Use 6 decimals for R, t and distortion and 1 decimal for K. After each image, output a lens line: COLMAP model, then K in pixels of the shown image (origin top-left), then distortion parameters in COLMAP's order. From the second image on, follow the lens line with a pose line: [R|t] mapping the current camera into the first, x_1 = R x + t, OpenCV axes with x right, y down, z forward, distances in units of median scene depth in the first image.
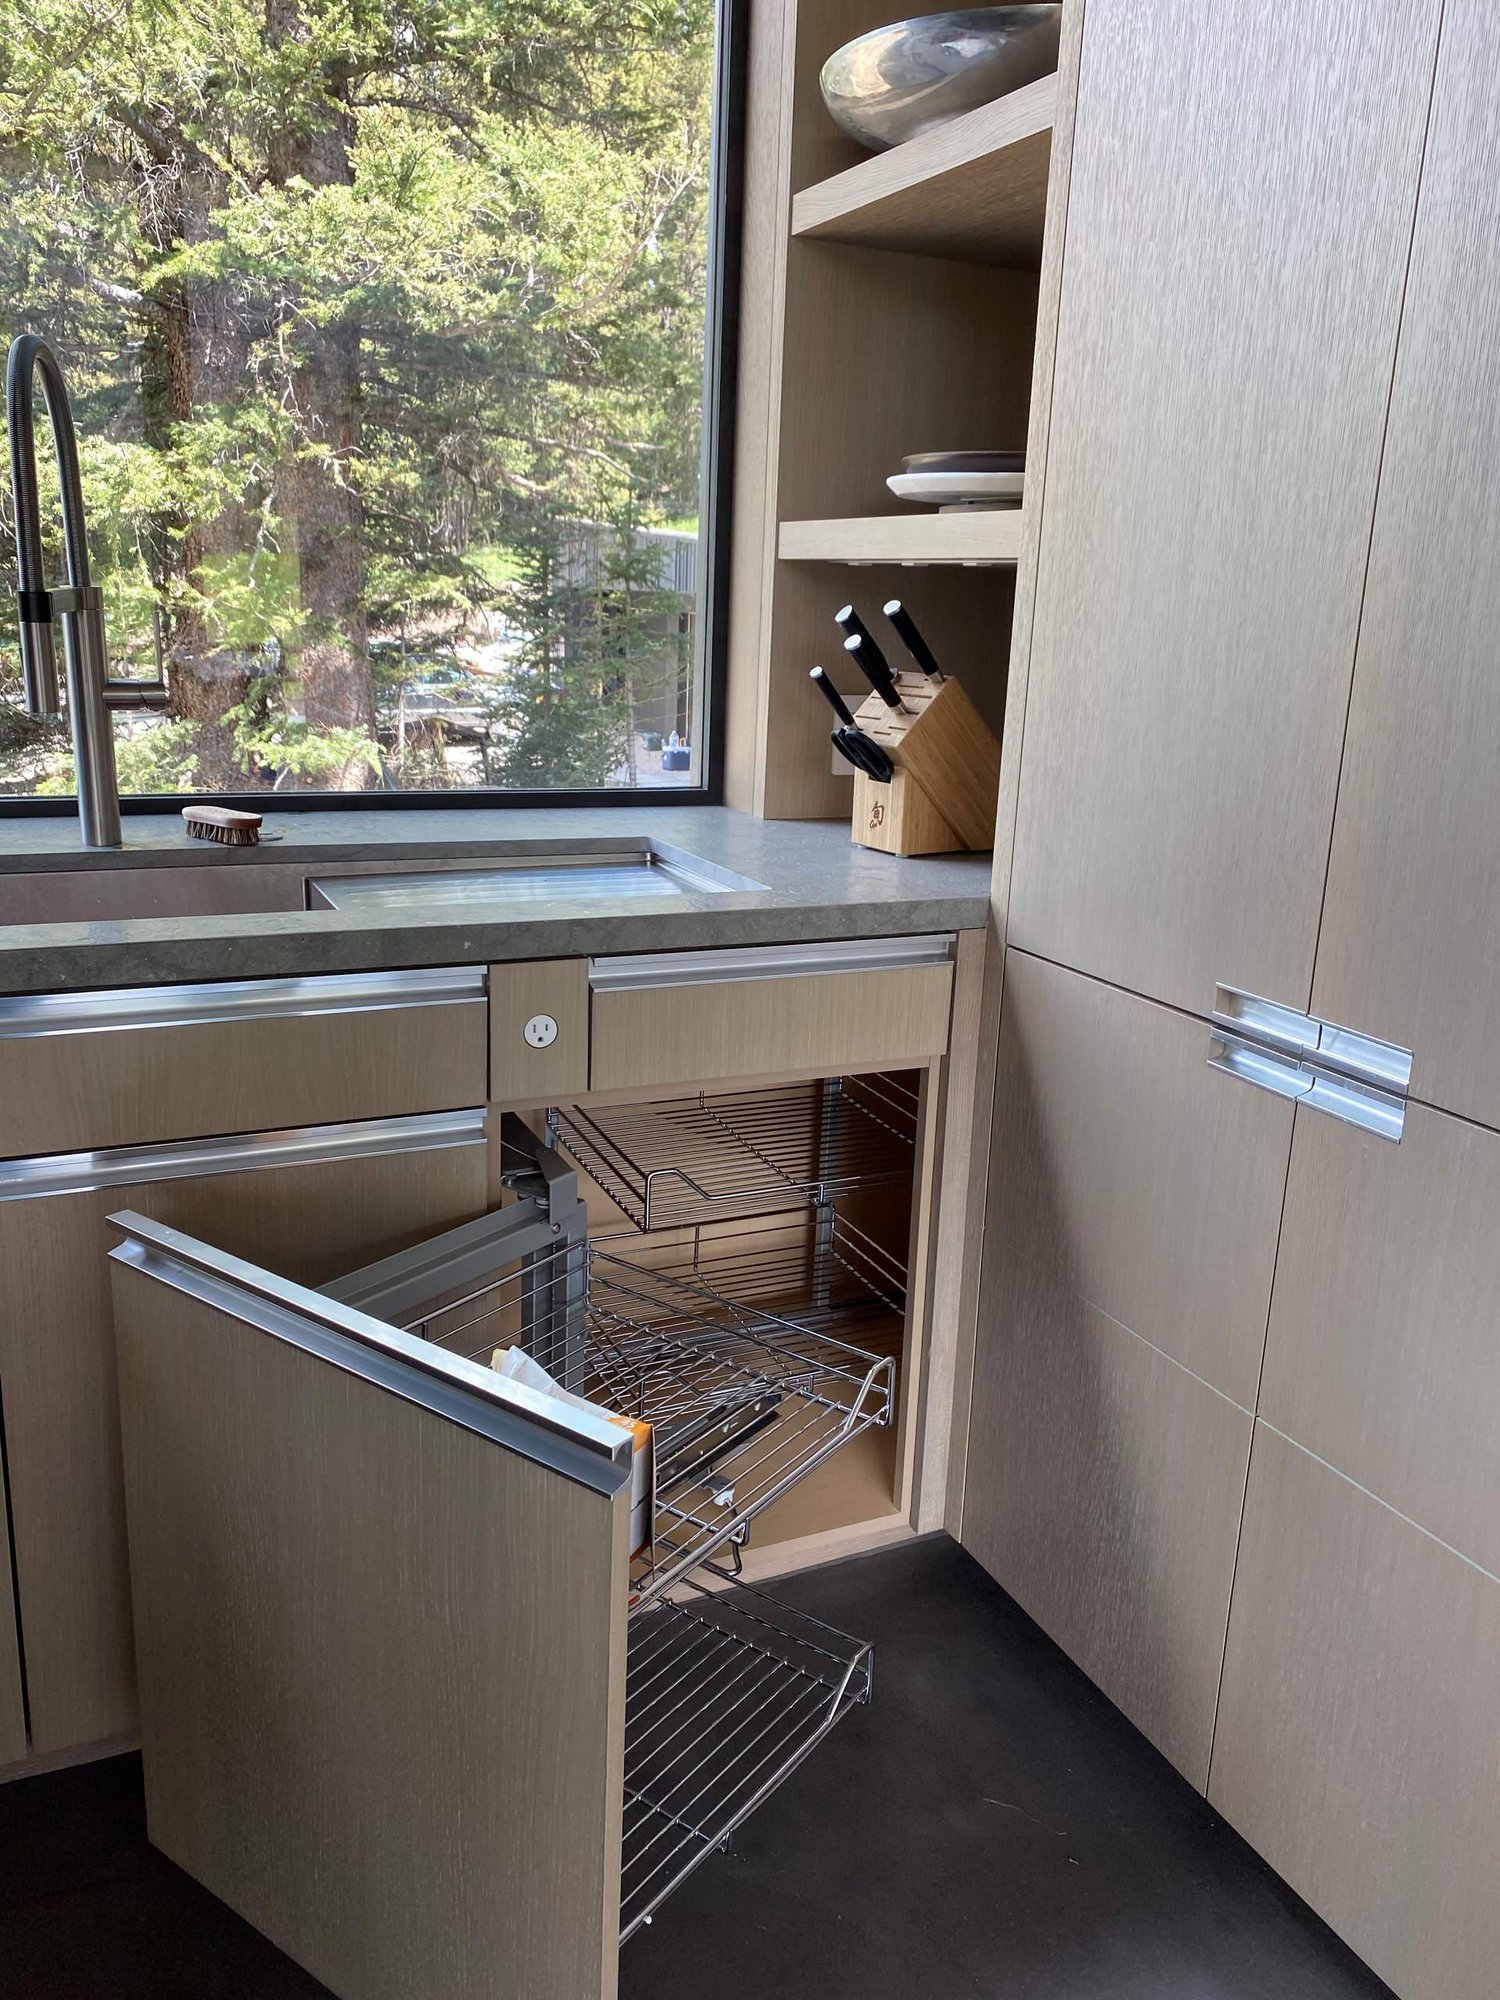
lens RADIAL K [[1537.4, 0, 750.0], [0, 1537.4, 1000.0], [0, 0, 1]] dist [0.006288, -0.007203]
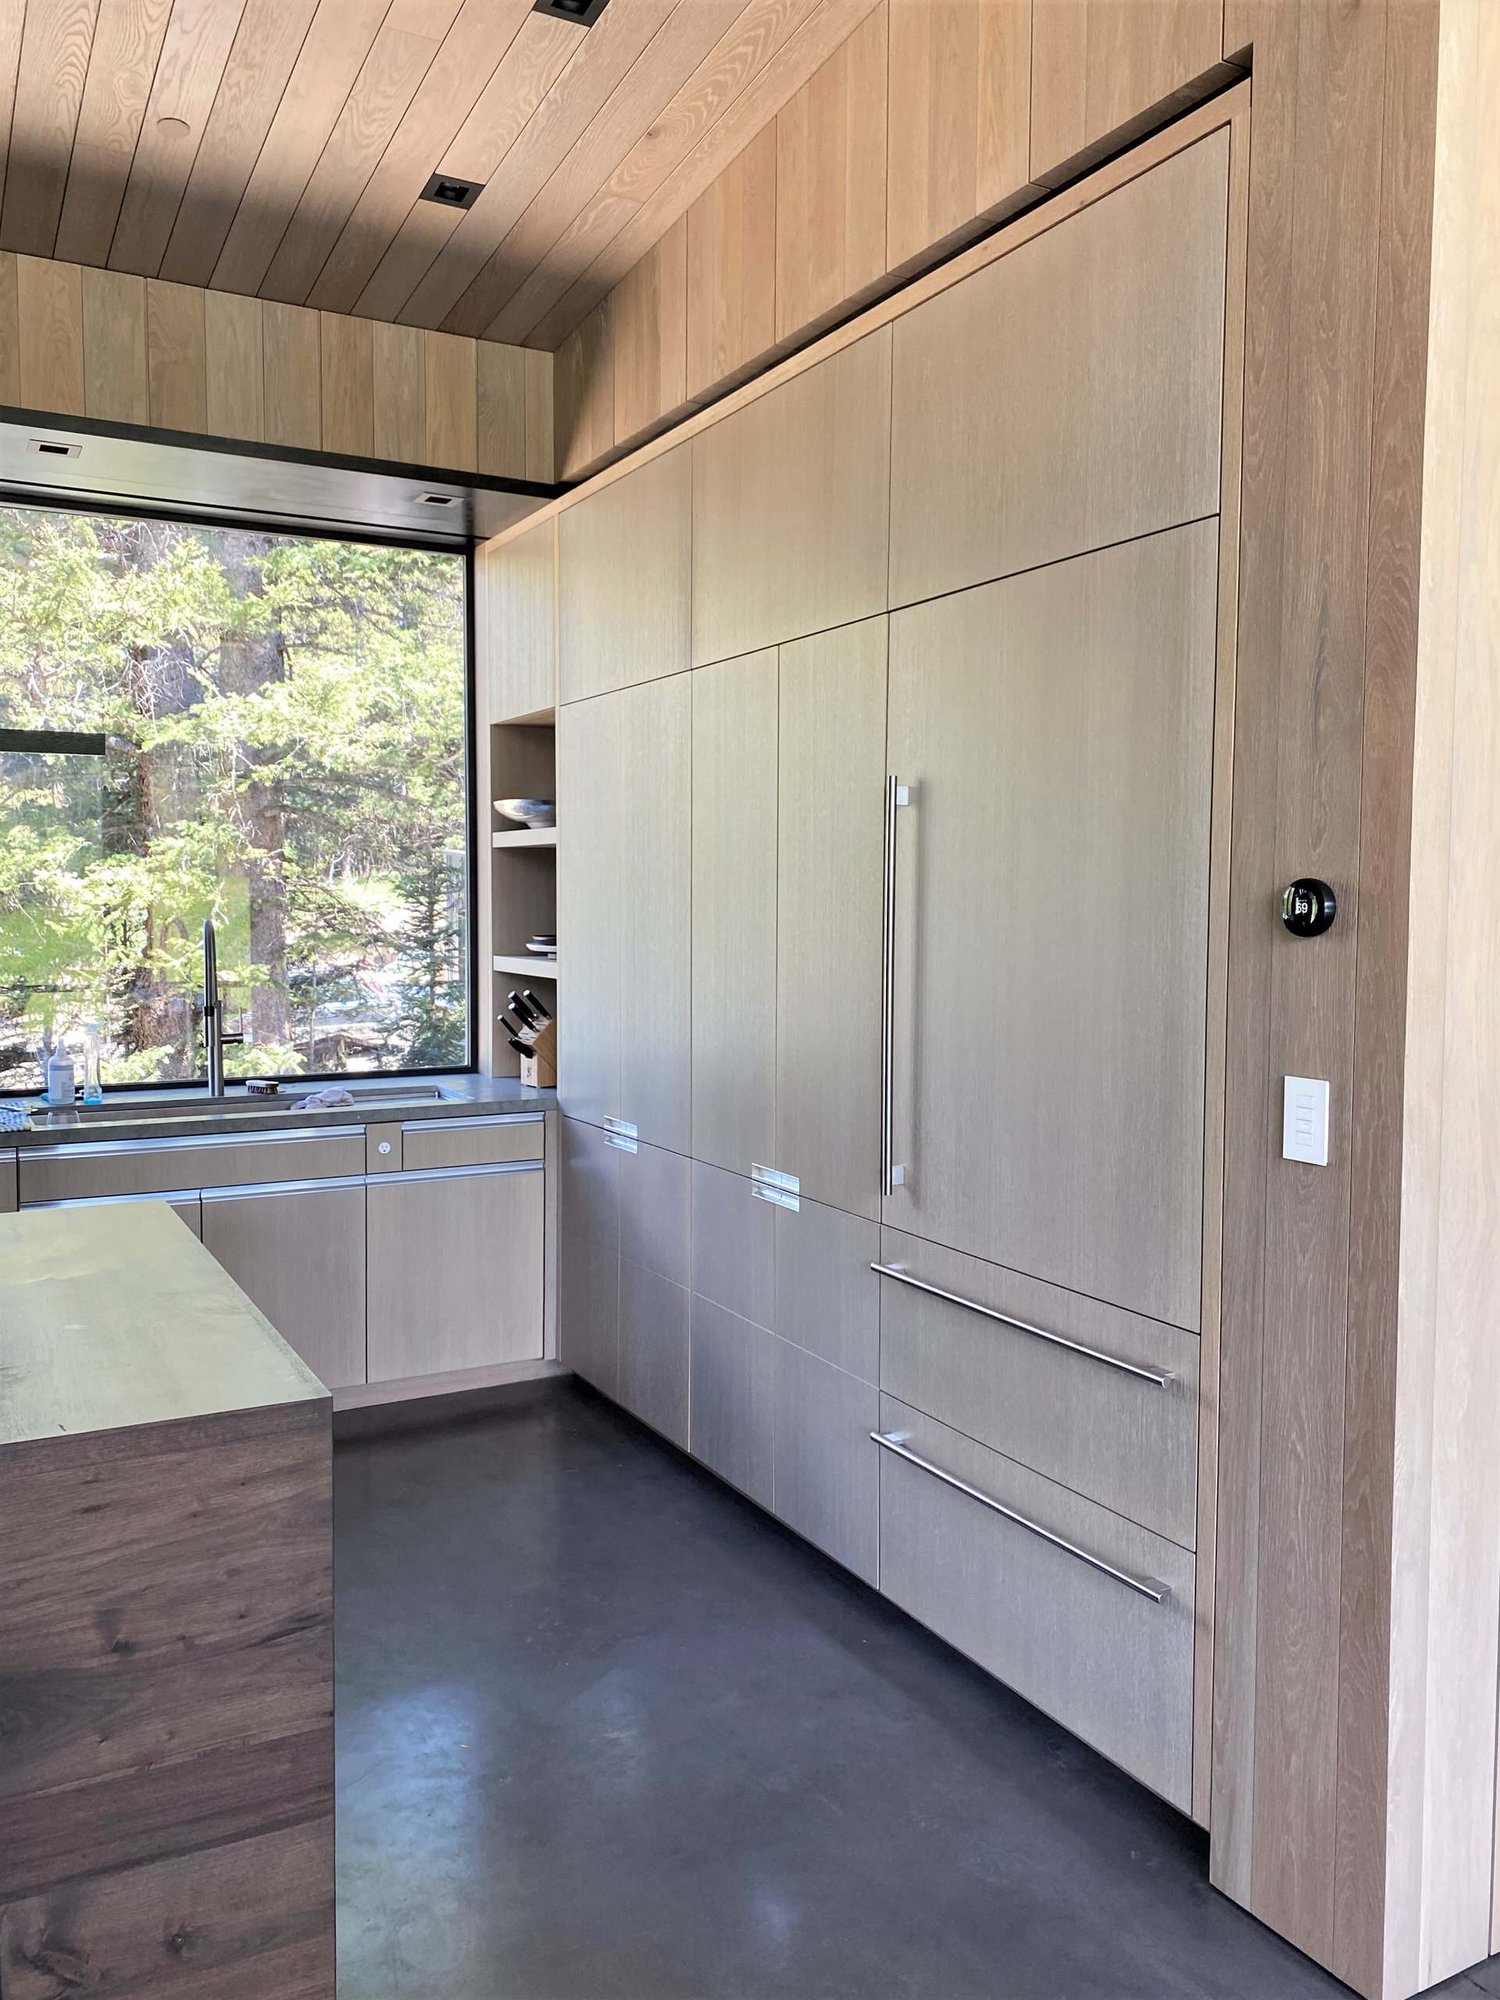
lens RADIAL K [[1547.7, 0, 755.0], [0, 1547.7, 919.7], [0, 0, 1]] dist [0.127527, -0.001503]
pose [[0.997067, -0.038397, 0.066206, 0.109450], [0.053155, 0.969791, -0.238077, 0.098197], [-0.055065, 0.240898, 0.968987, -0.574155]]
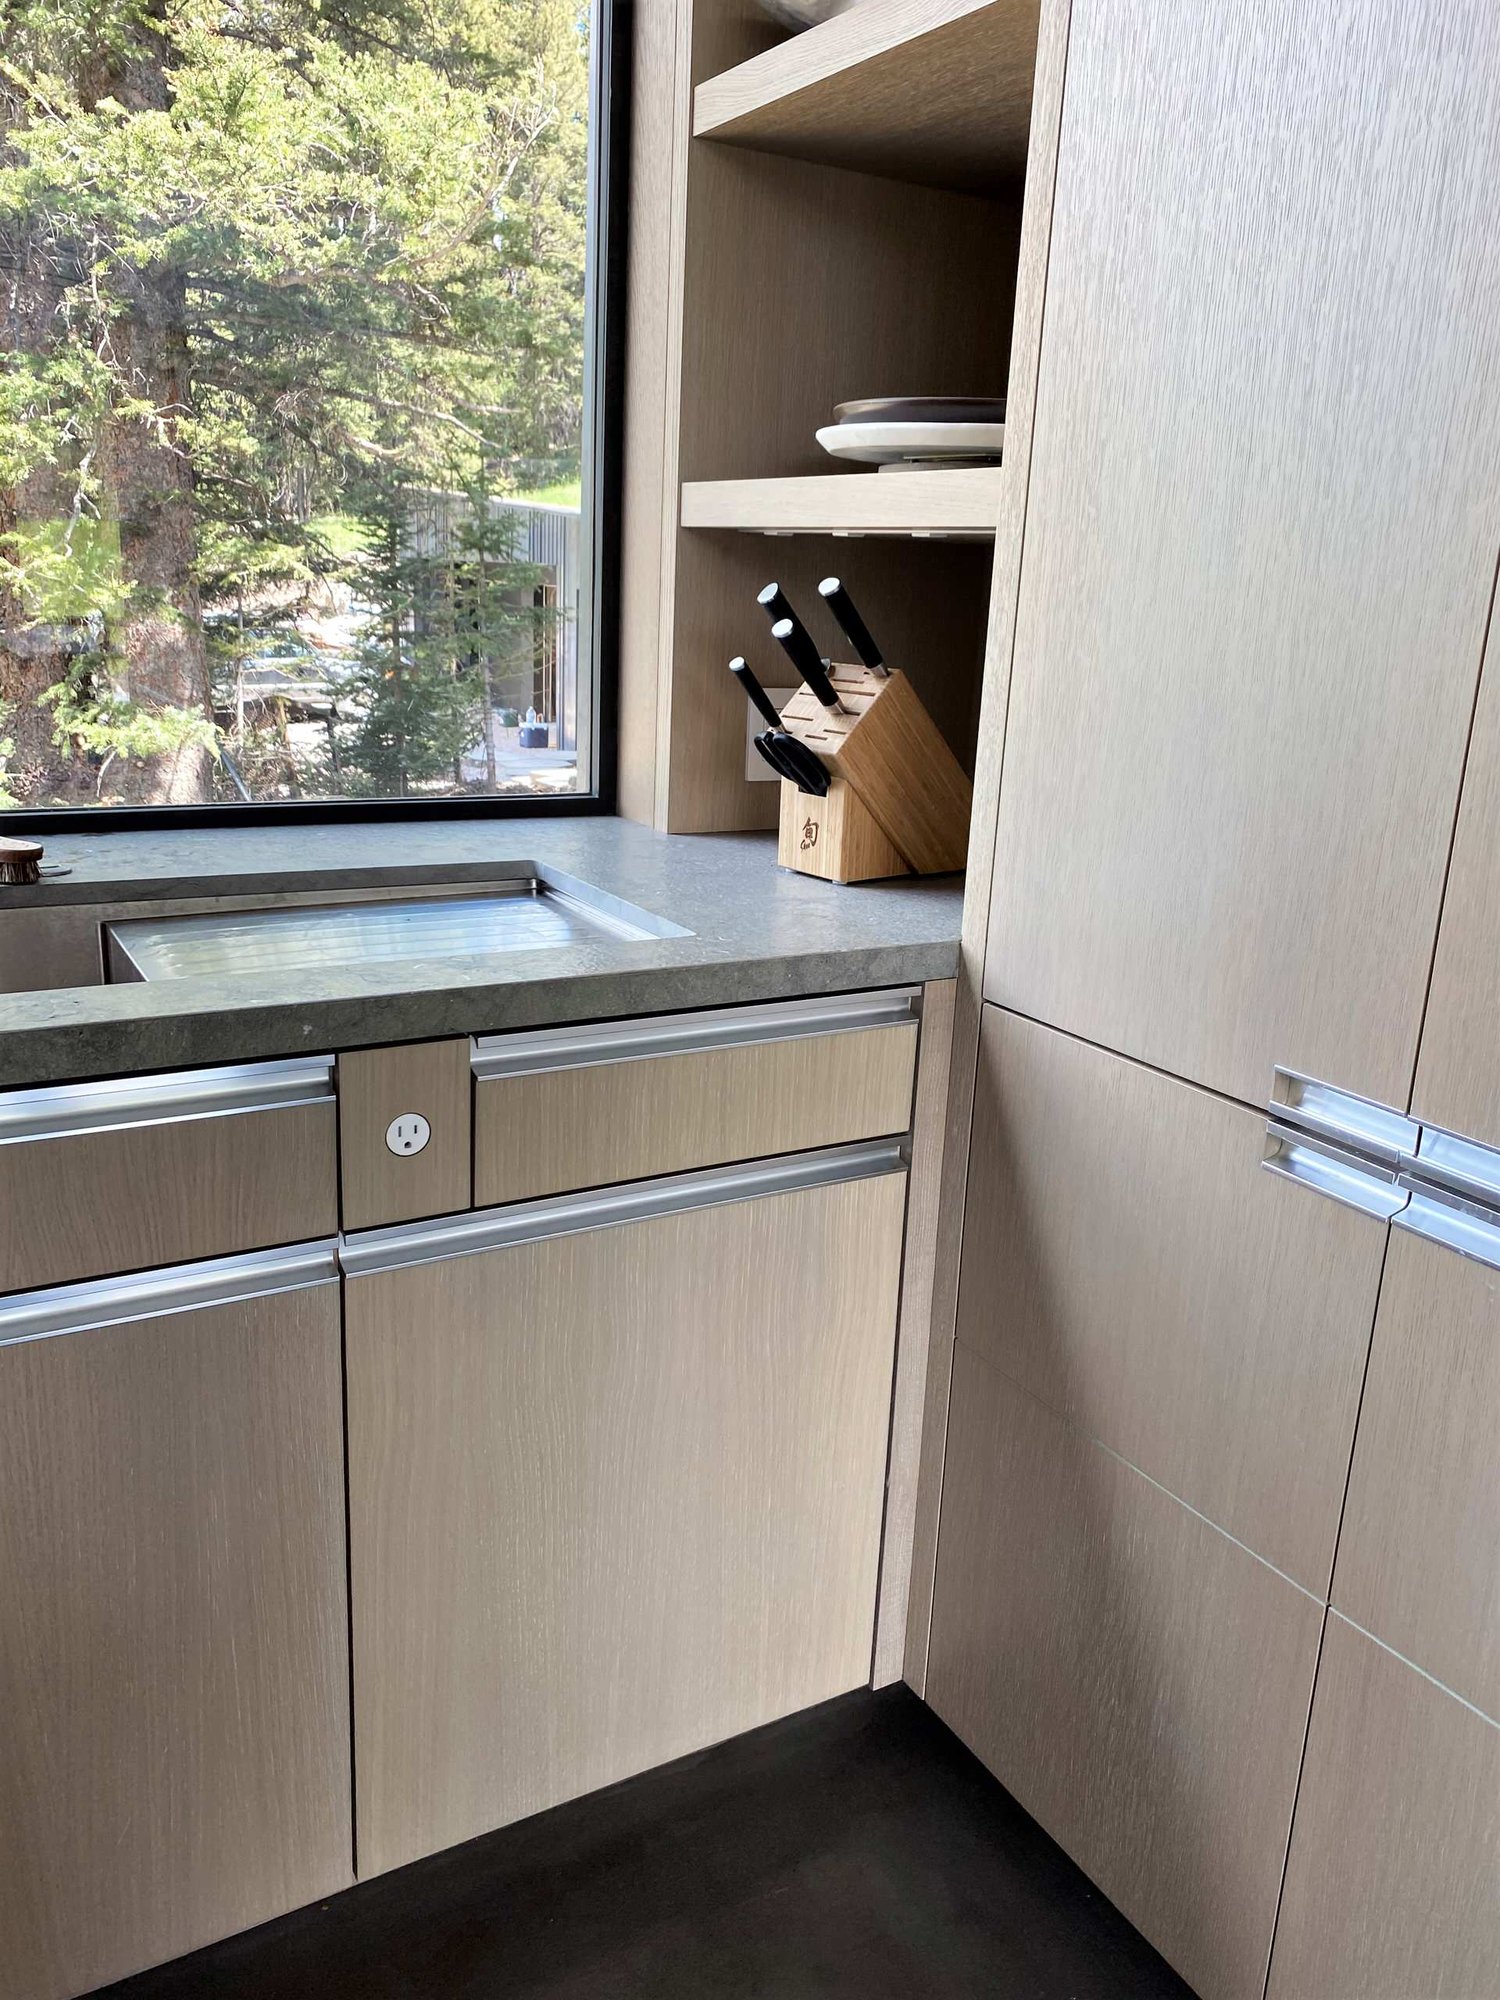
lens RADIAL K [[1544.5, 0, 742.8], [0, 1544.5, 981.5], [0, 0, 1]] dist [0.005604, -0.004444]
pose [[0.996153, -0.017053, 0.085954, -0.010007], [0.016680, 0.999848, 0.005062, -0.017049], [-0.086027, -0.003609, 0.996286, 0.062945]]
